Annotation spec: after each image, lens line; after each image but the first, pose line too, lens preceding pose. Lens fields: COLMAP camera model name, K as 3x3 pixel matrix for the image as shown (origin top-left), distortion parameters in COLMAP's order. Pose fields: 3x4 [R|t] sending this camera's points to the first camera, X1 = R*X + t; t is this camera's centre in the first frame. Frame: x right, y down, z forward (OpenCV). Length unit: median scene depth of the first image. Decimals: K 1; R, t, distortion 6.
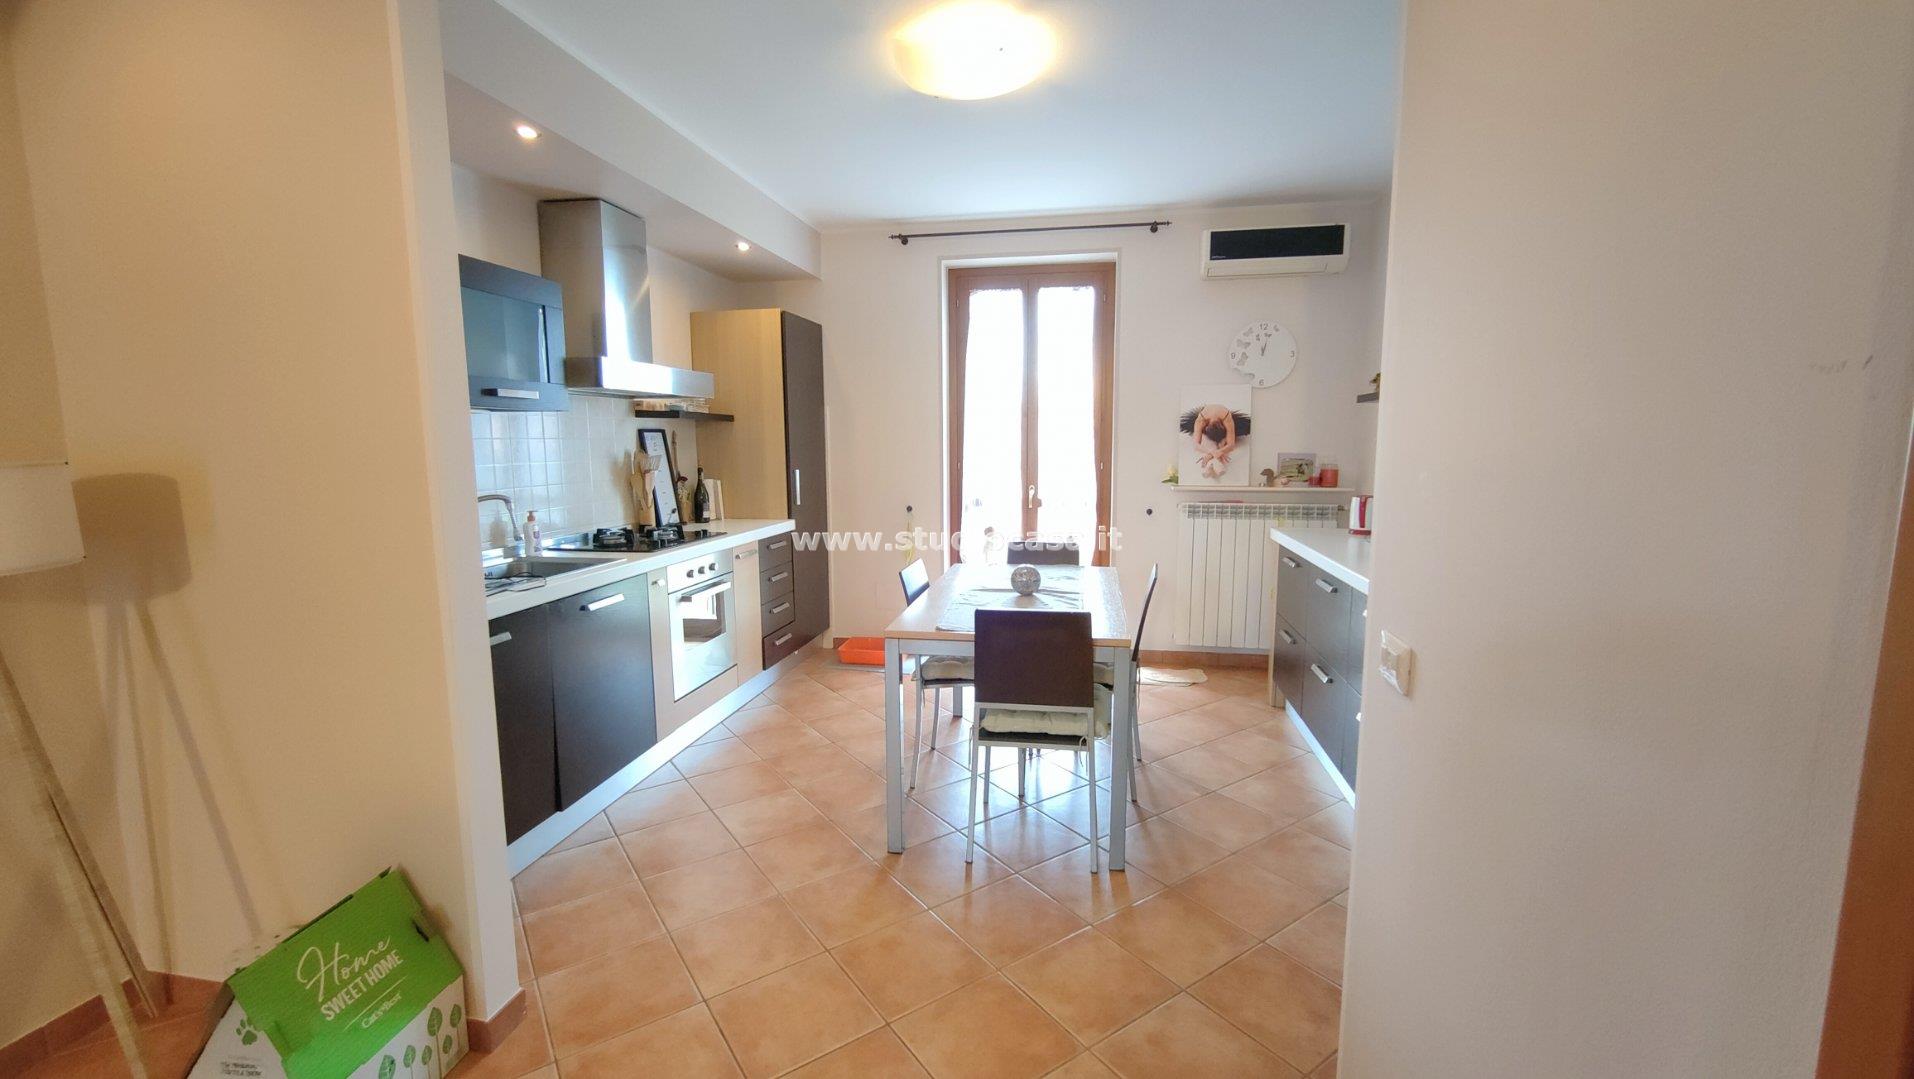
lens RADIAL K [[791.7, 0, 962.3], [0, 791.7, 539.6], [0, 0, 1]] dist [-0.001654, 0.000084]
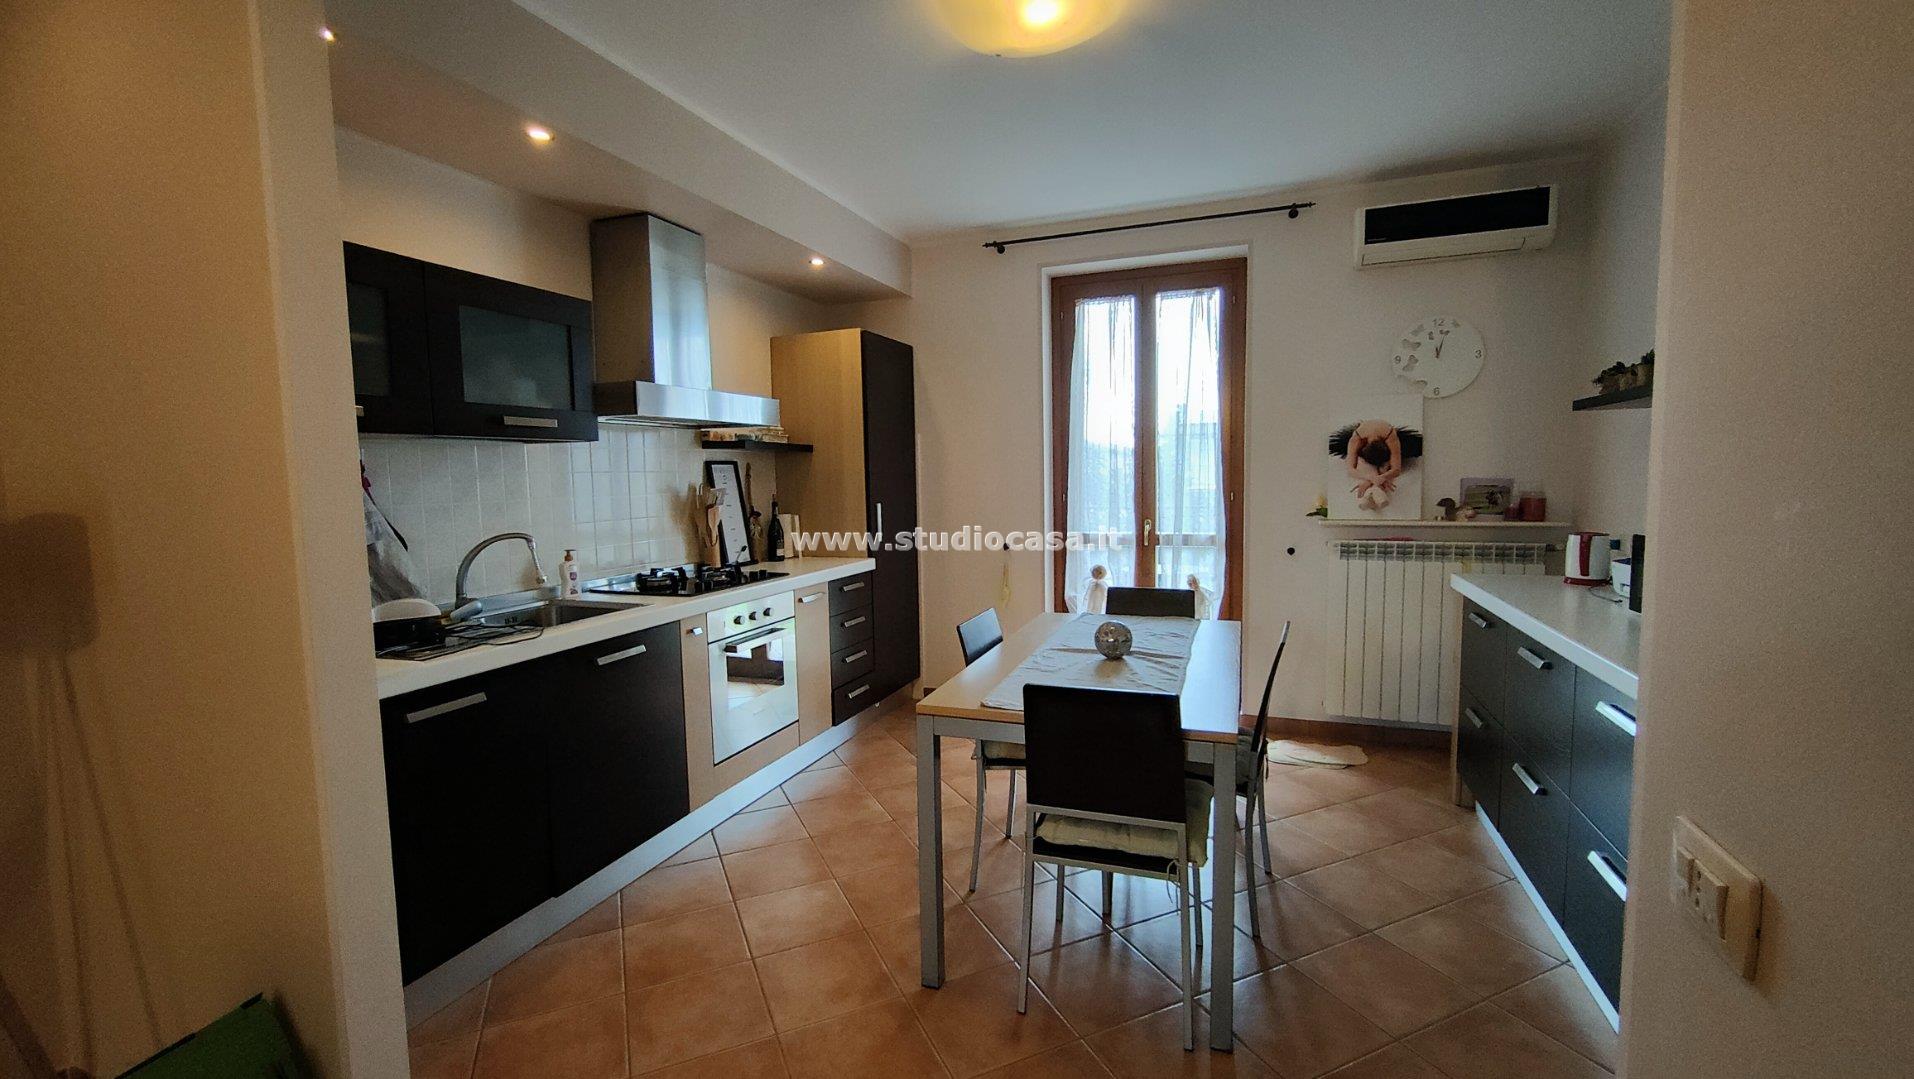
lens RADIAL K [[795.5, 0, 957.0], [0, 795.5, 539.5], [0, 0, 1]] dist [-0.001522, -0.000045]
pose [[0.982029, 0.002006, -0.188720, 0.057675], [-0.009819, 0.999132, -0.040472, -0.011628], [0.188475, 0.041598, 0.981197, 0.134086]]
